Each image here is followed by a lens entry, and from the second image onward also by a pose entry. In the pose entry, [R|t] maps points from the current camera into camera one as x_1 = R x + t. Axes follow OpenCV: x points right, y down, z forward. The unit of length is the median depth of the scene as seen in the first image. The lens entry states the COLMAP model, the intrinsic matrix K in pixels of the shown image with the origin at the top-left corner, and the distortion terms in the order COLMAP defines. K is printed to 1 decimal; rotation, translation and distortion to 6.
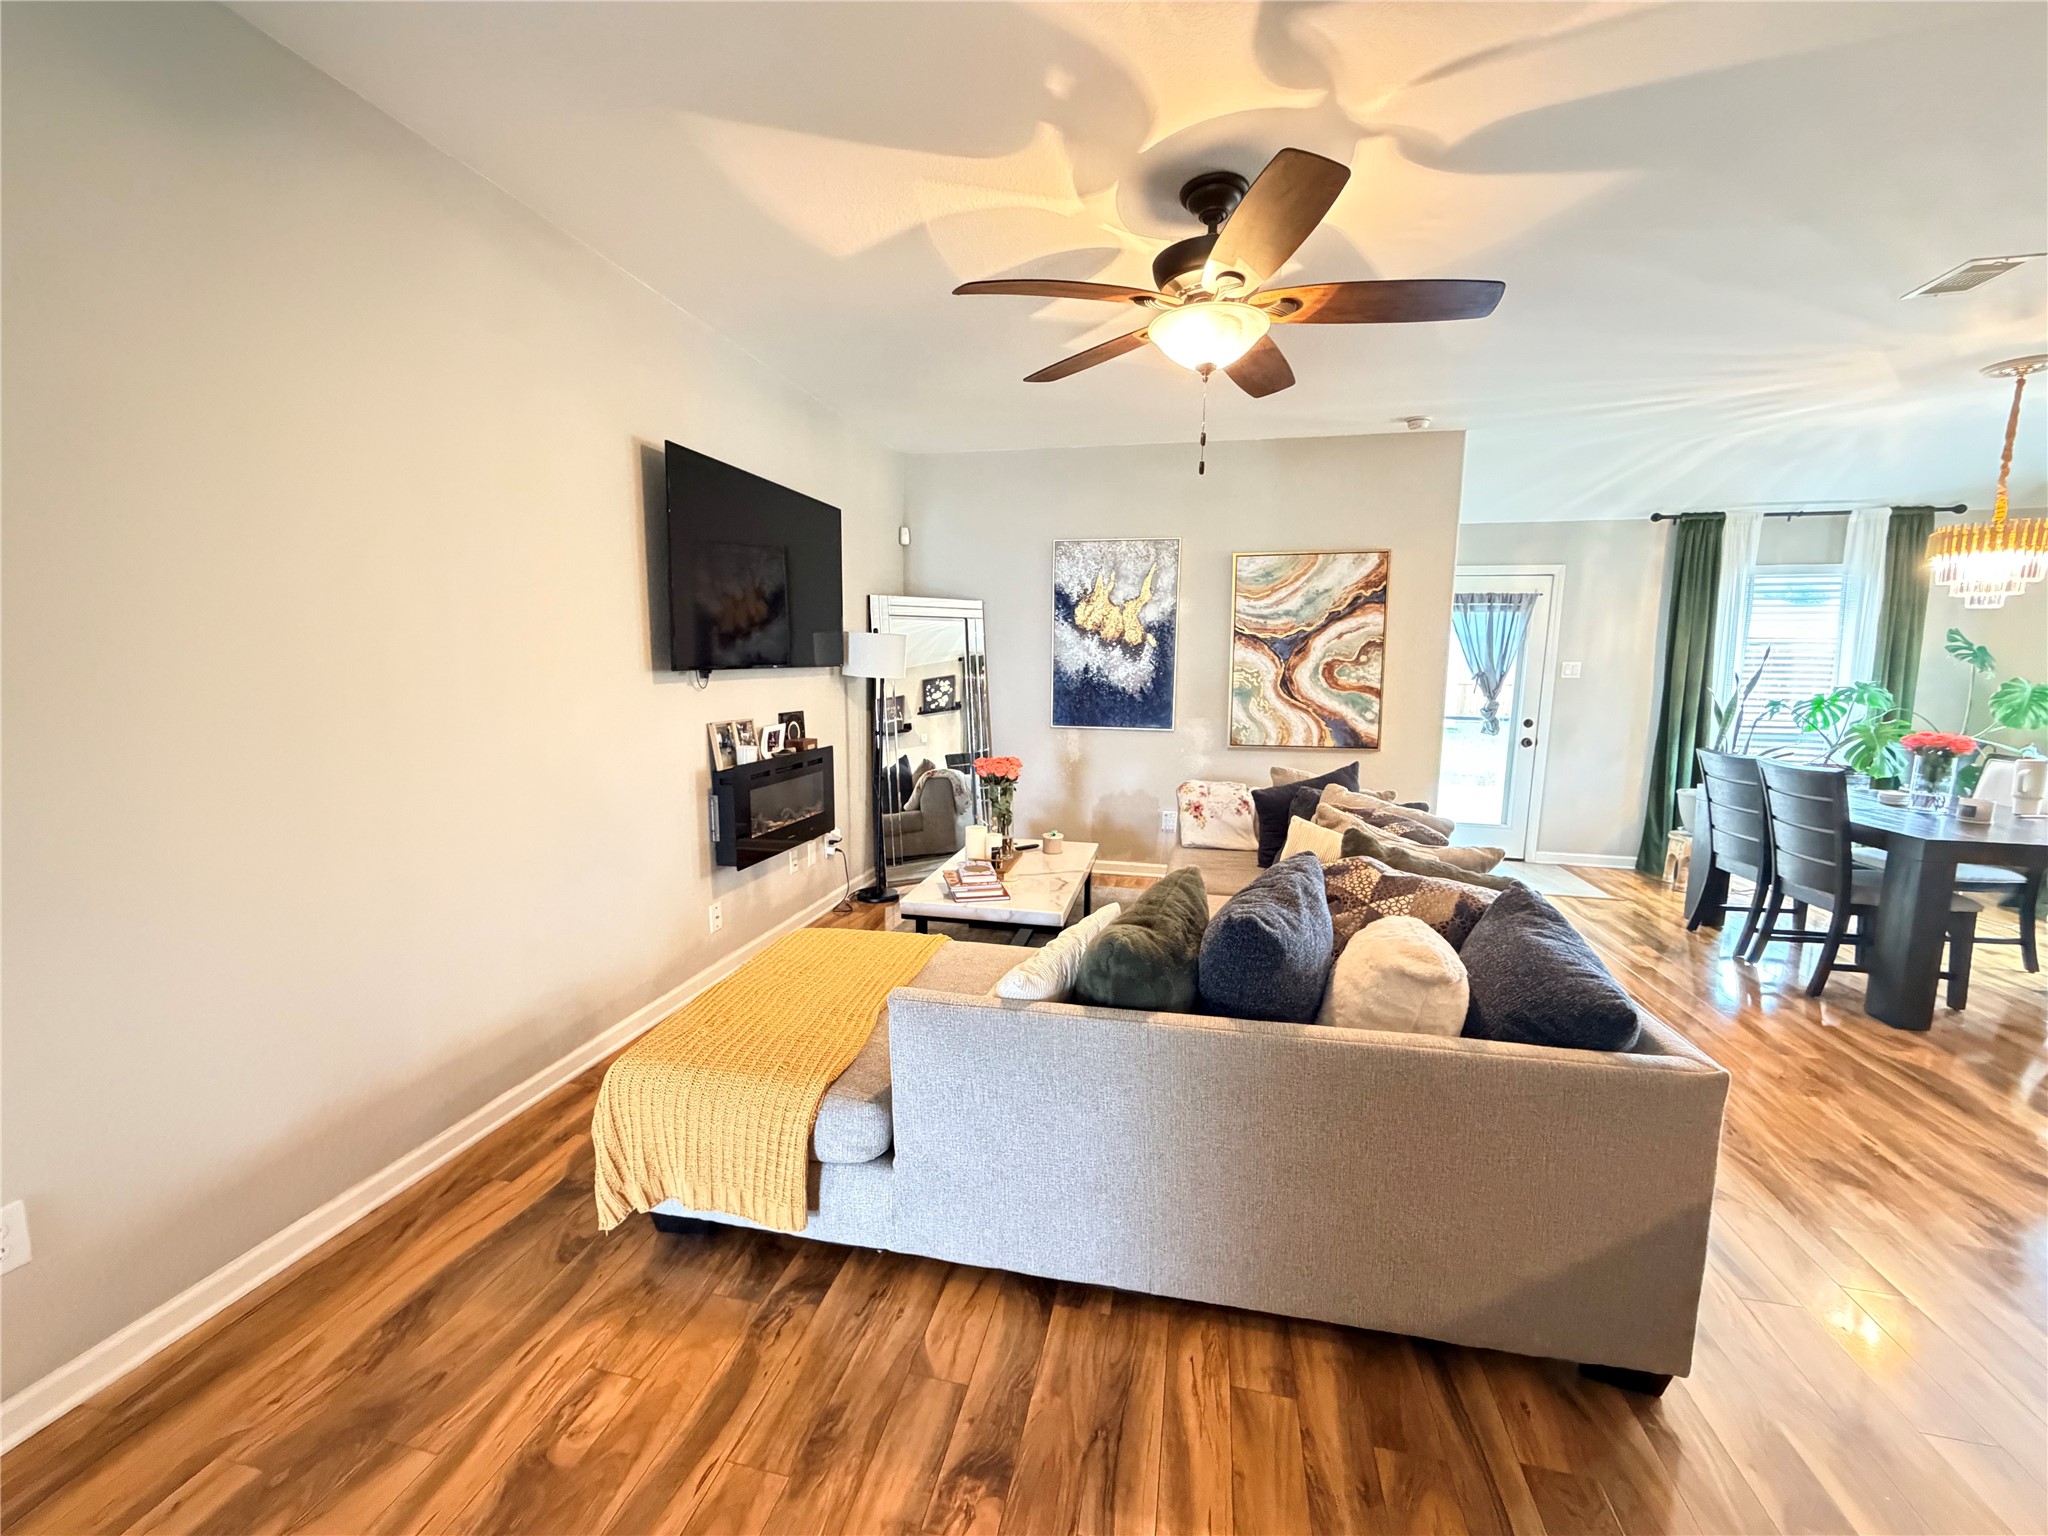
lens RADIAL K [[816.4, 0, 1019.0], [0, 816.4, 767.5], [0, 0, 1]] dist [-0.000257, 0.000142]
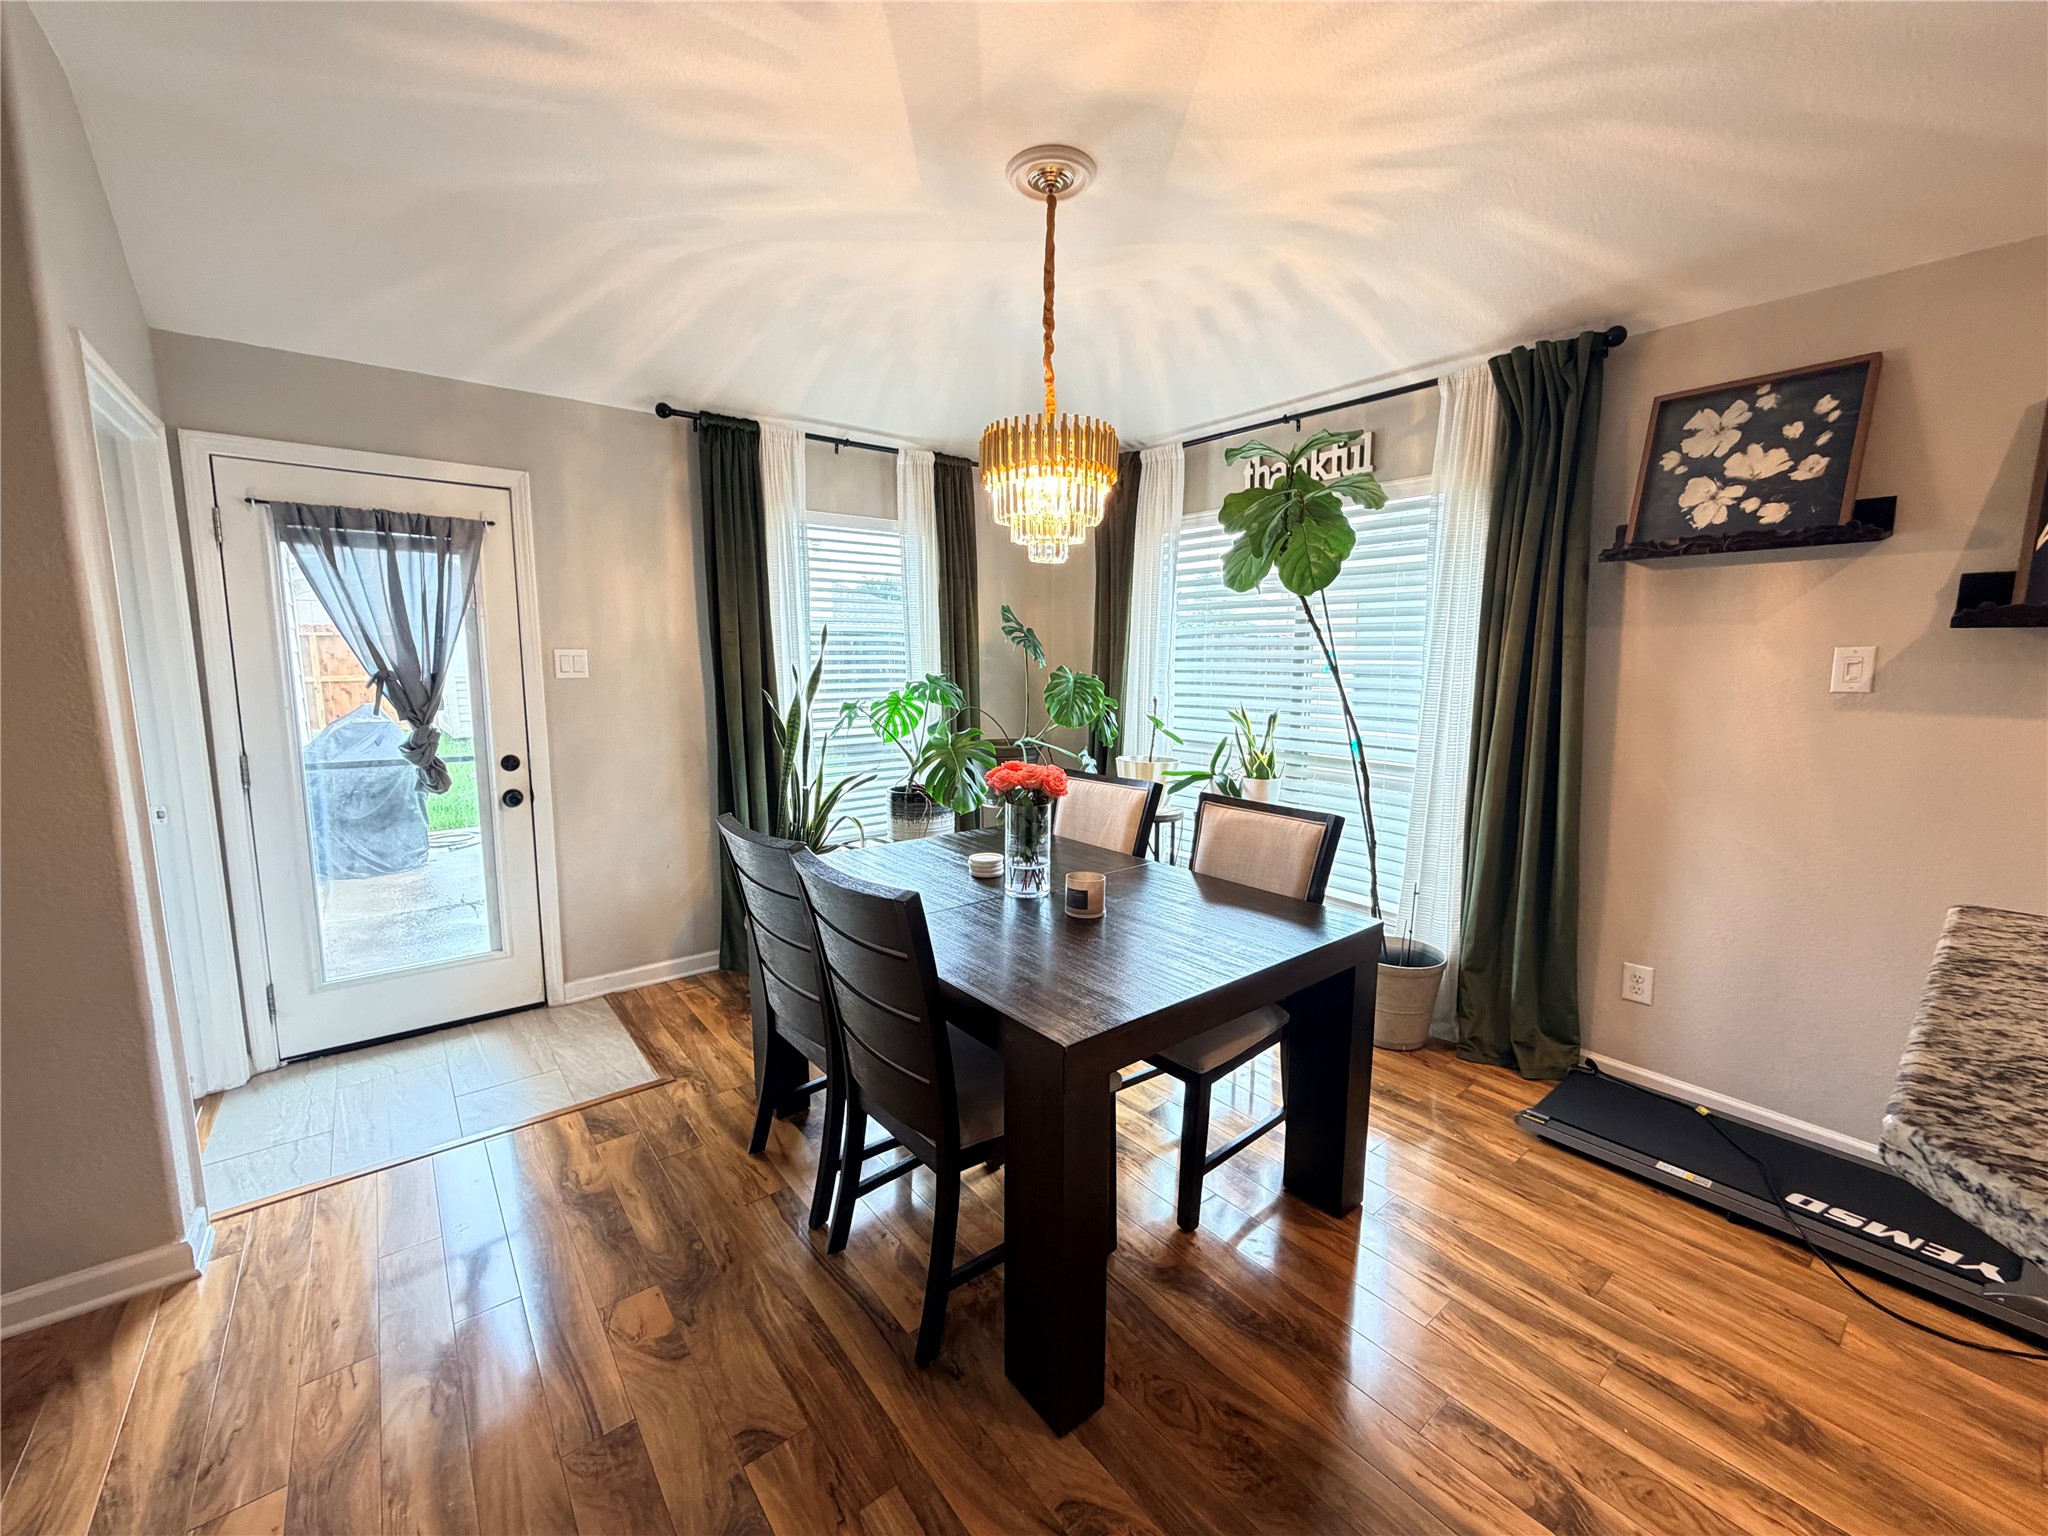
lens RADIAL K [[816.4, 0, 1019.0], [0, 816.4, 767.5], [0, 0, 1]] dist [-0.000257, 0.000142]
pose [[0.623352, -0.116609, 0.773198, 0.484900], [0.106498, 0.992265, 0.063788, -0.058369], [-0.774655, 0.042582, 0.630949, 0.461349]]
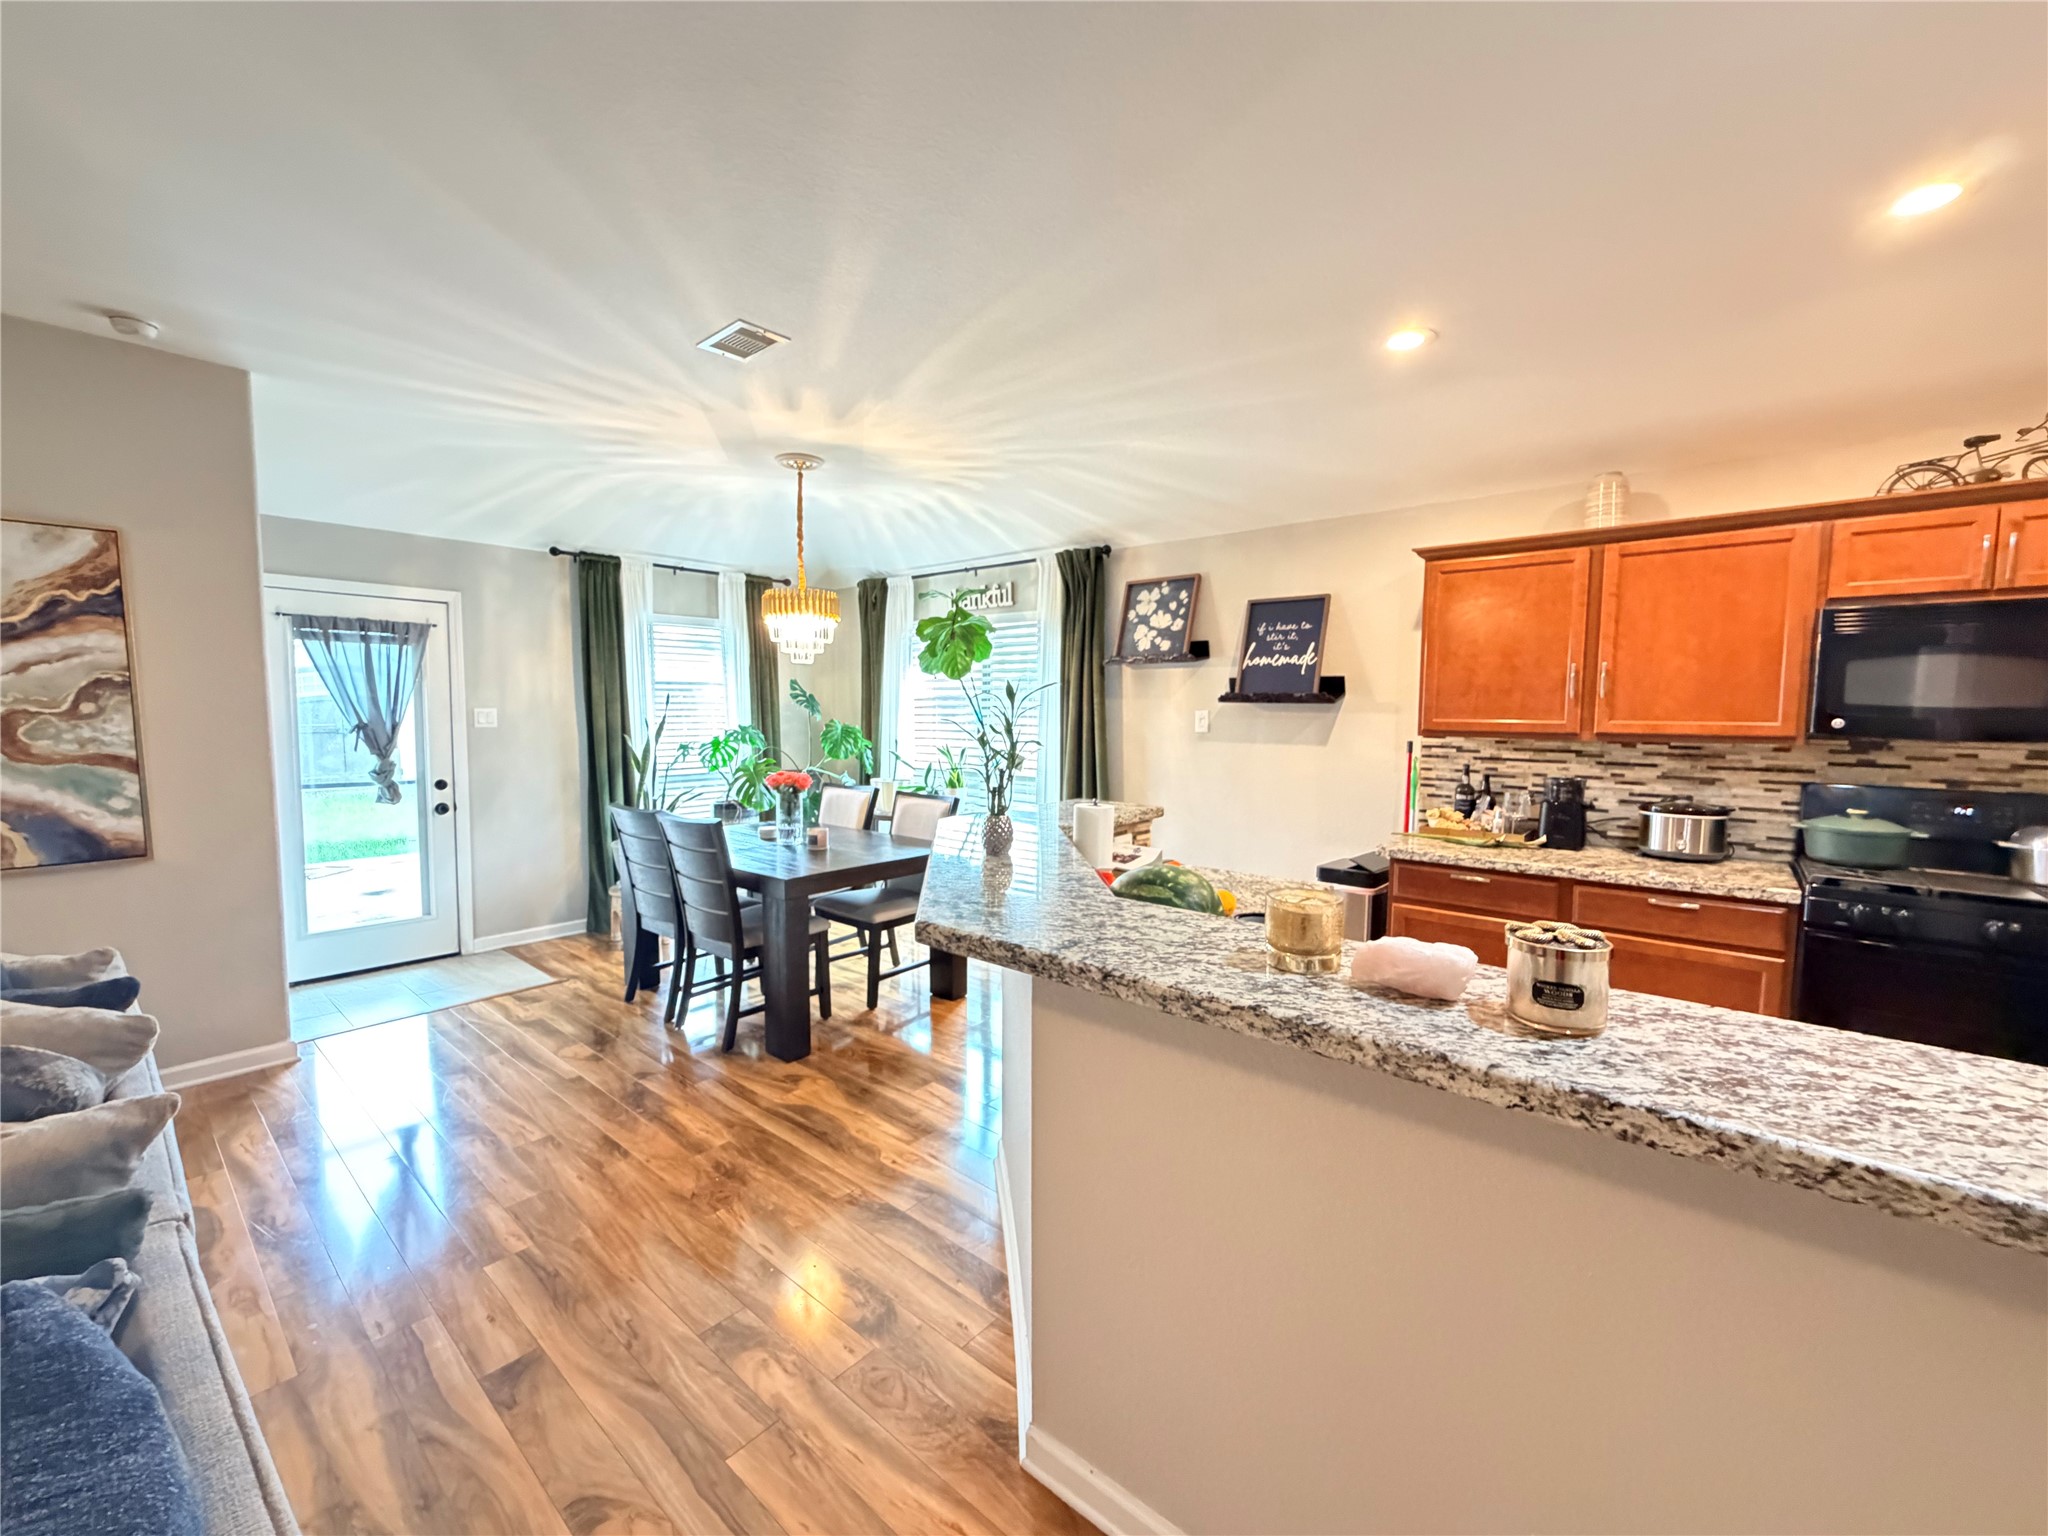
lens RADIAL K [[818.5, 0, 1019.5], [0, 818.5, 768.1], [0, 0, 1]] dist [-0.001112, 0.000339]
pose [[0.461540, -0.073748, 0.884049, 0.207133], [0.115458, 0.993056, 0.022563, -0.026968], [-0.879574, 0.091657, 0.466850, 0.144173]]
